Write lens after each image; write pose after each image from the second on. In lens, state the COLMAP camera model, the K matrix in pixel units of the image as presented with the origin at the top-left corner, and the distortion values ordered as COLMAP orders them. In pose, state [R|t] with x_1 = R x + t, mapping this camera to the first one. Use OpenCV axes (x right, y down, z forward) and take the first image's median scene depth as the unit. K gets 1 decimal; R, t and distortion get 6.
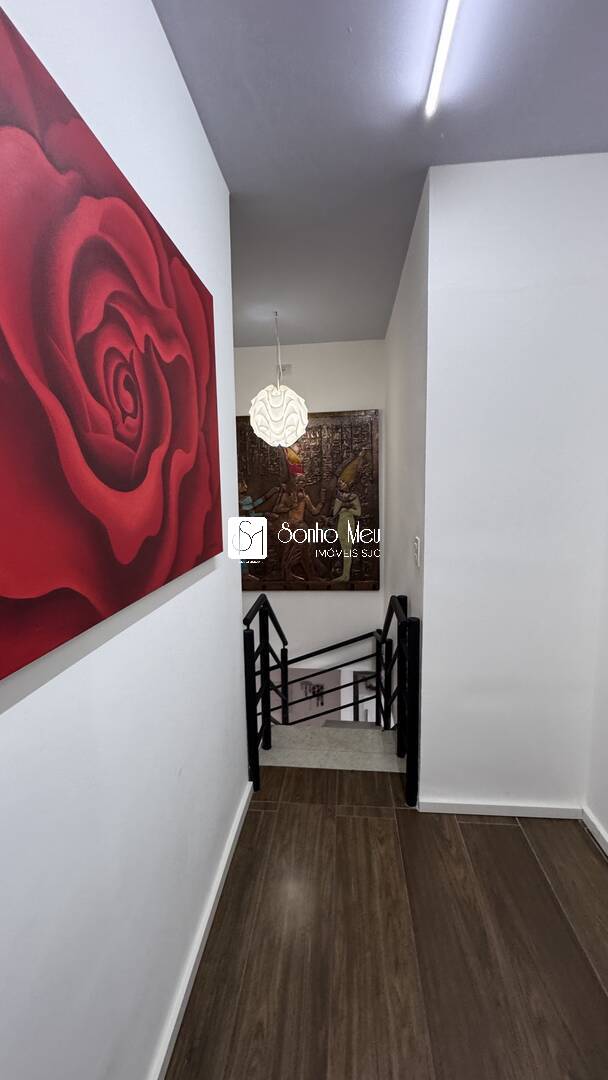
lens RADIAL K [[435.1, 0, 308.3], [0, 435.1, 539.5], [0, 0, 1]] dist [-0.001427, 0.000042]
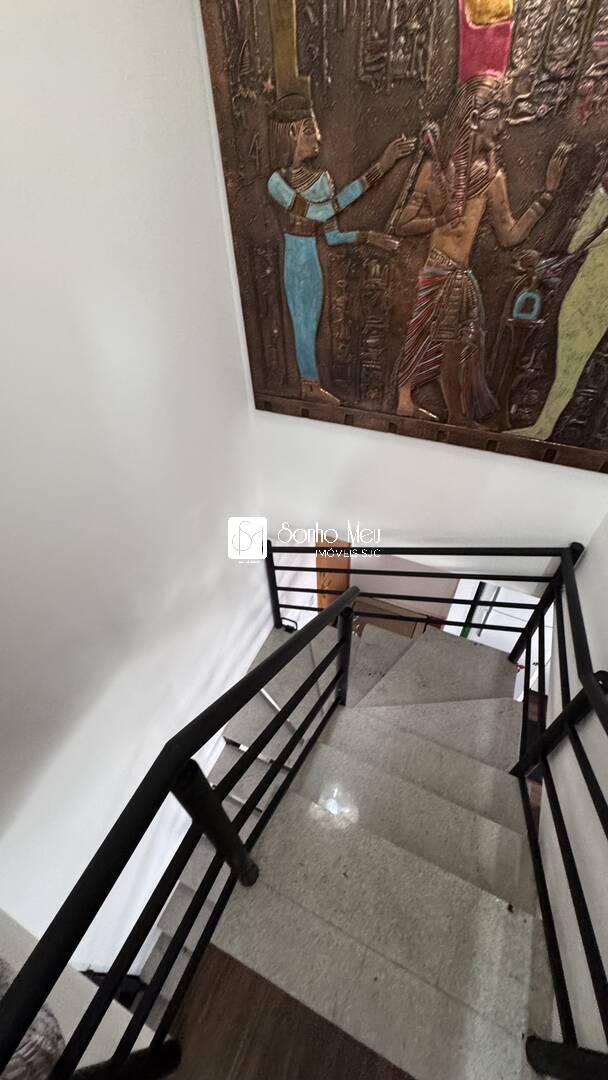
lens RADIAL K [[435.4, 0, 302.6], [0, 435.4, 538.5], [0, 0, 1]] dist [-0.001234, -0.000045]
pose [[0.940165, 0.223969, -0.256763, 0.003007], [-0.022668, 0.793039, 0.608748, -0.078626], [0.339964, -0.566504, 0.750665, 0.564153]]
